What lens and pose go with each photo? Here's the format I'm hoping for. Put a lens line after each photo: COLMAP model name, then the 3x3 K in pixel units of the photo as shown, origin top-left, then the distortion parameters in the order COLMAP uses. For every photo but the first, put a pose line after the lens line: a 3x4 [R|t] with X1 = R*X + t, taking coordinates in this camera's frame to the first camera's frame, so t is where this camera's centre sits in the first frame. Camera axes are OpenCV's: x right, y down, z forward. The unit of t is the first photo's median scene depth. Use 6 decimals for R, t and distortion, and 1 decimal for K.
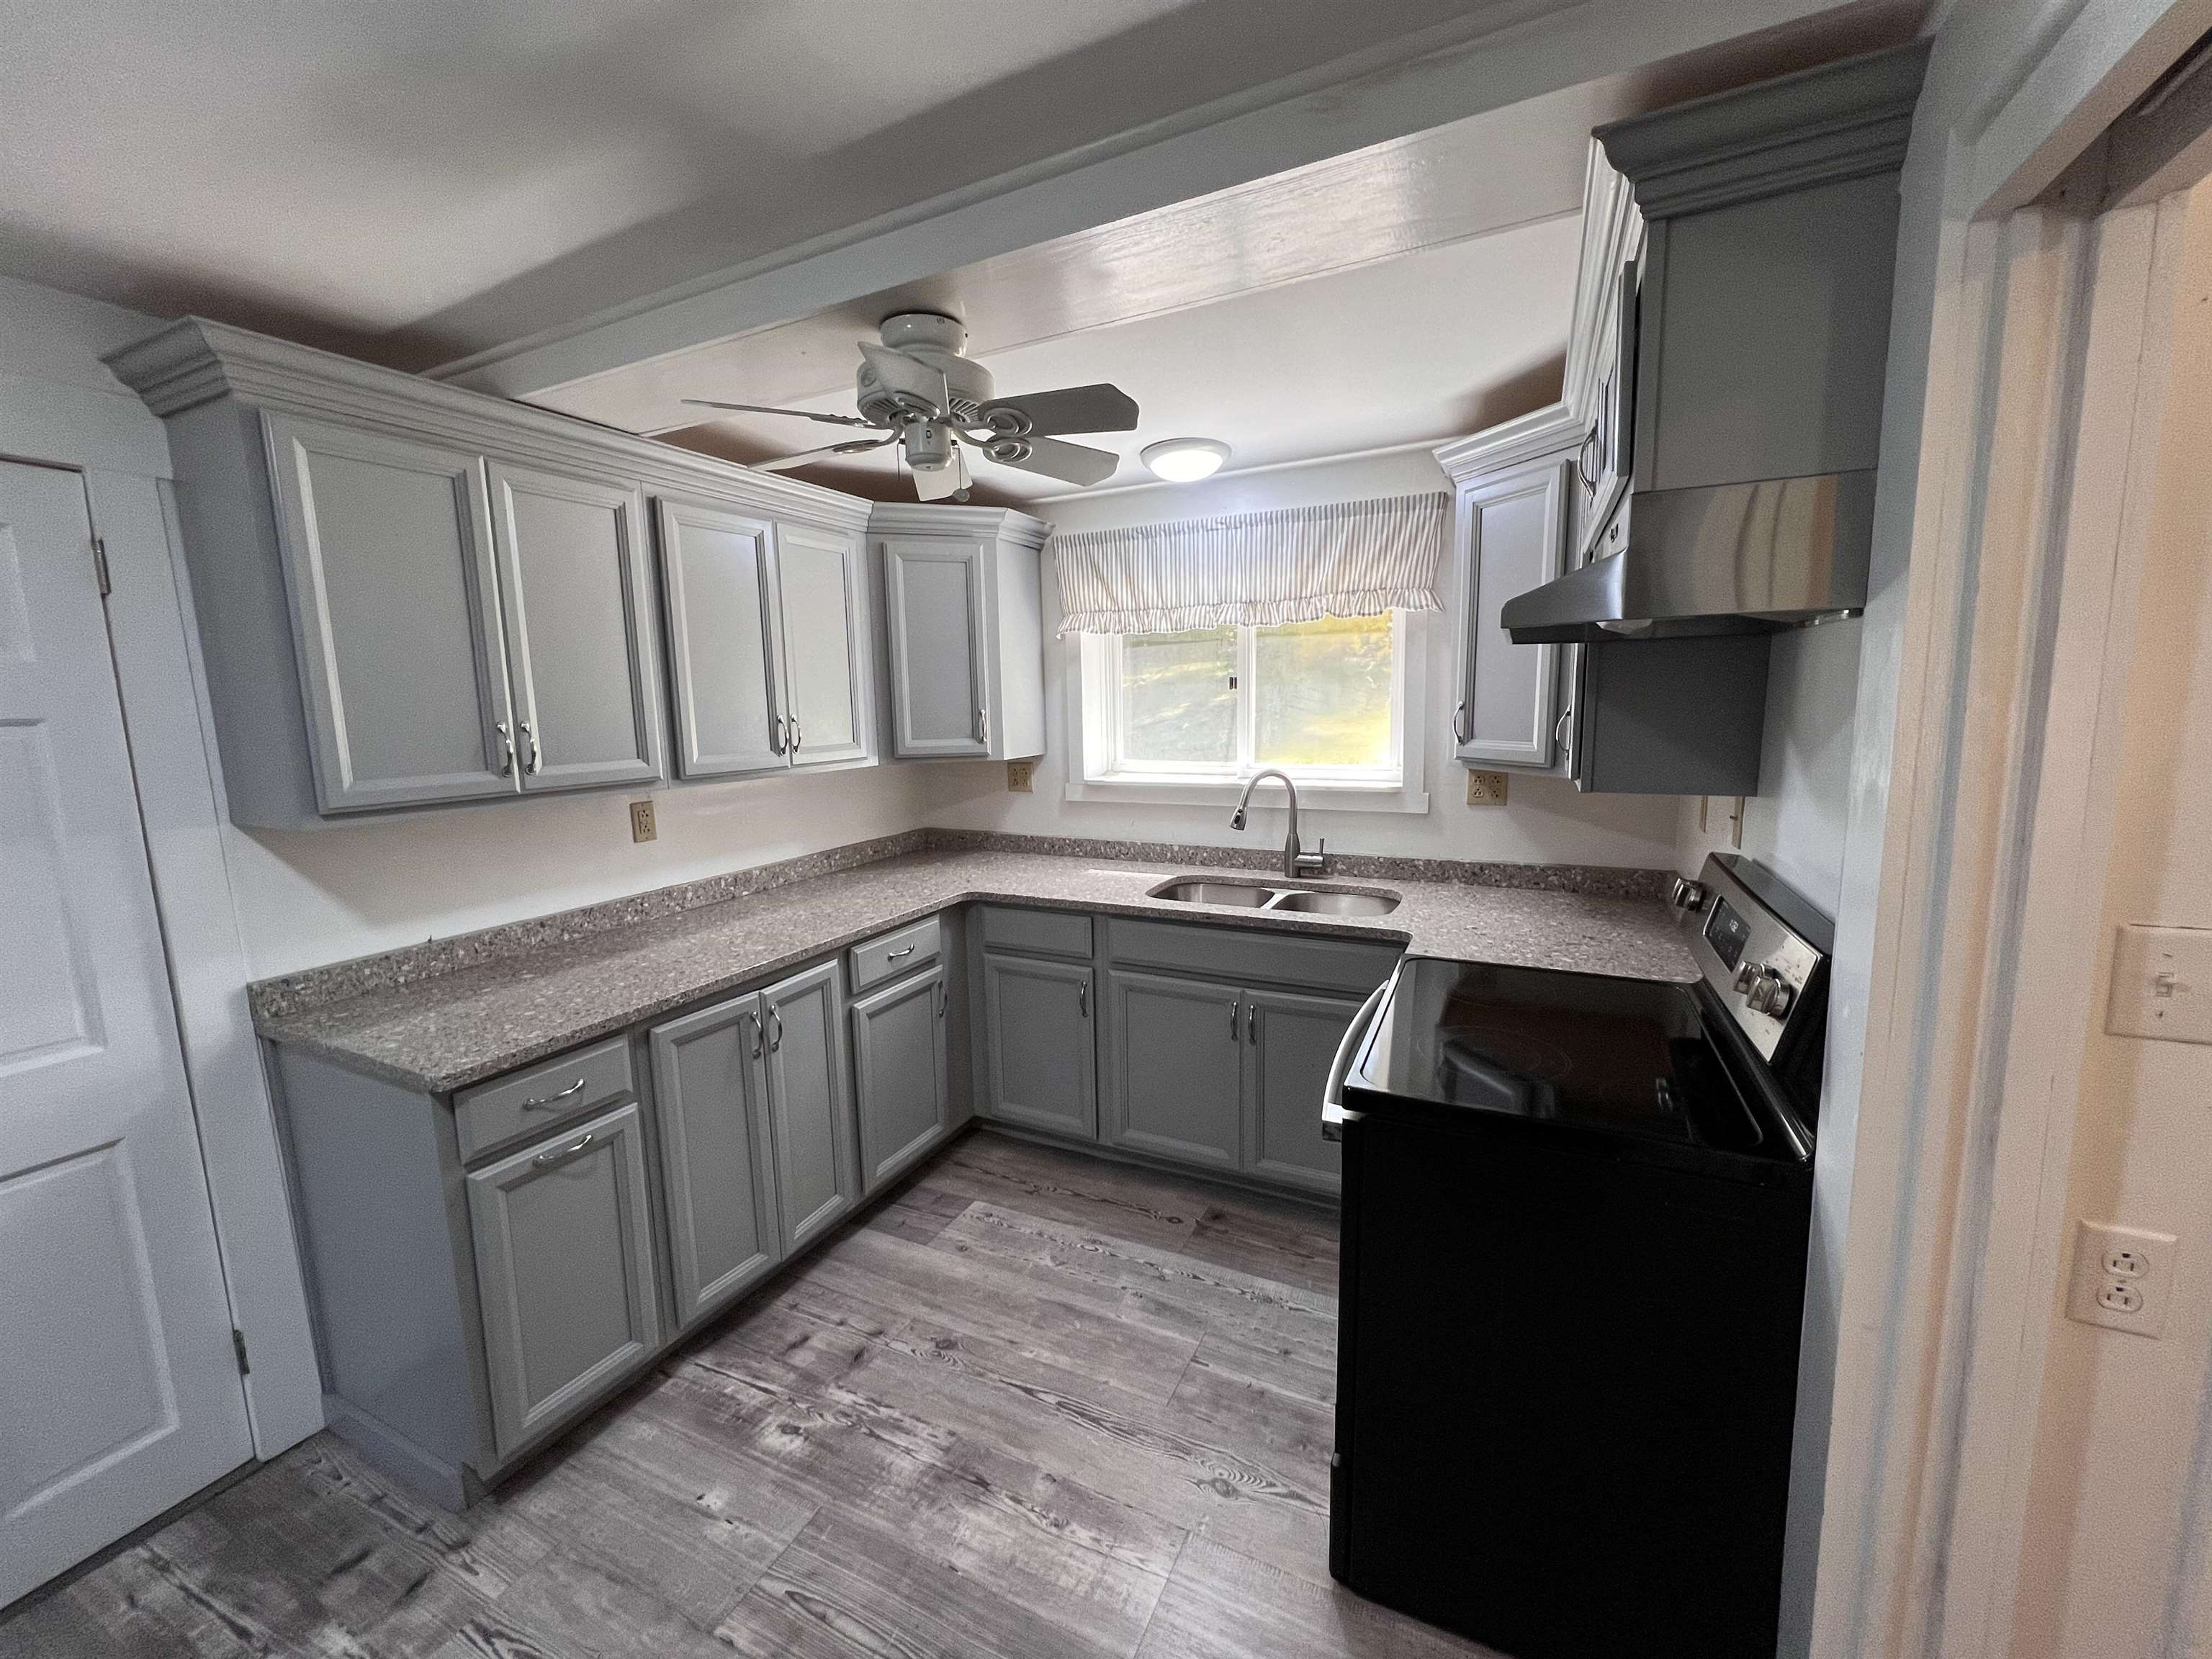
lens RADIAL K [[887.8, 0, 1106.6], [0, 887.8, 824.5], [0, 0, 1]] dist [-0.003263, 0.000367]
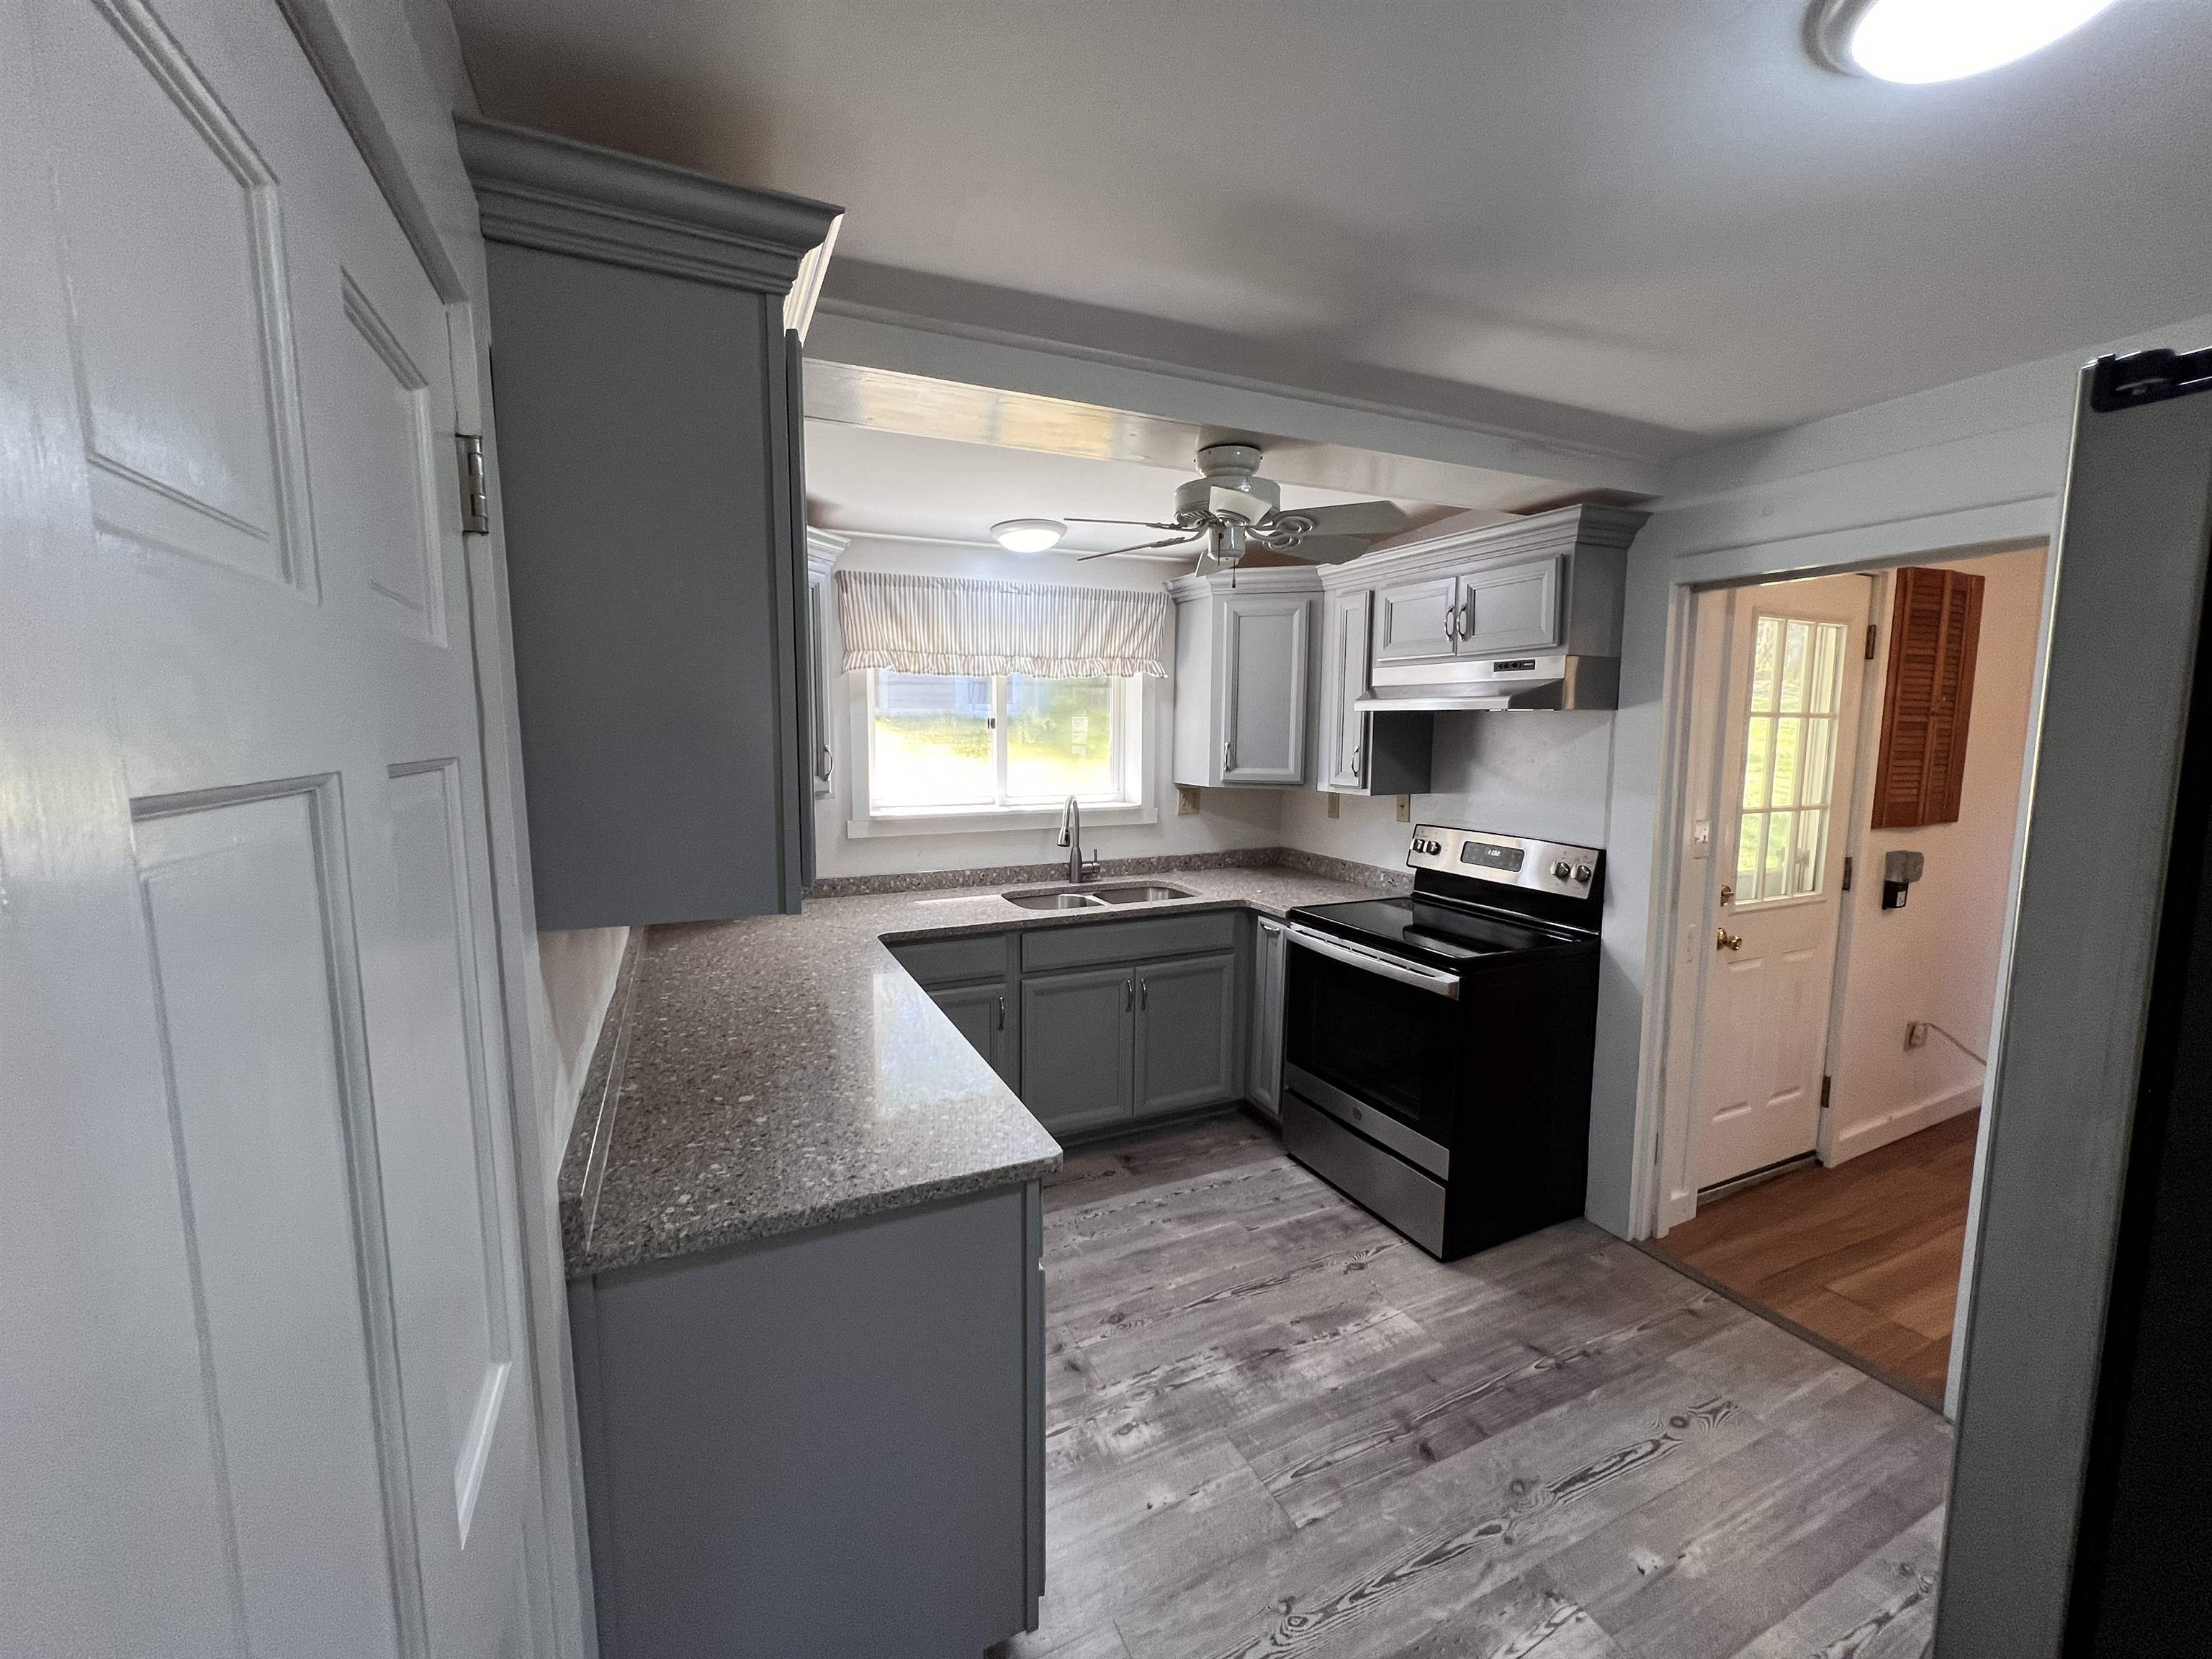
lens RADIAL K [[887.8, 0, 1106.6], [0, 887.8, 824.5], [0, 0, 1]] dist [-0.003263, 0.000367]
pose [[0.622742, -0.063423, 0.779853, -1.127235], [0.093182, 0.995628, 0.006562, -0.040103], [-0.776859, 0.068581, 0.625929, 0.304440]]
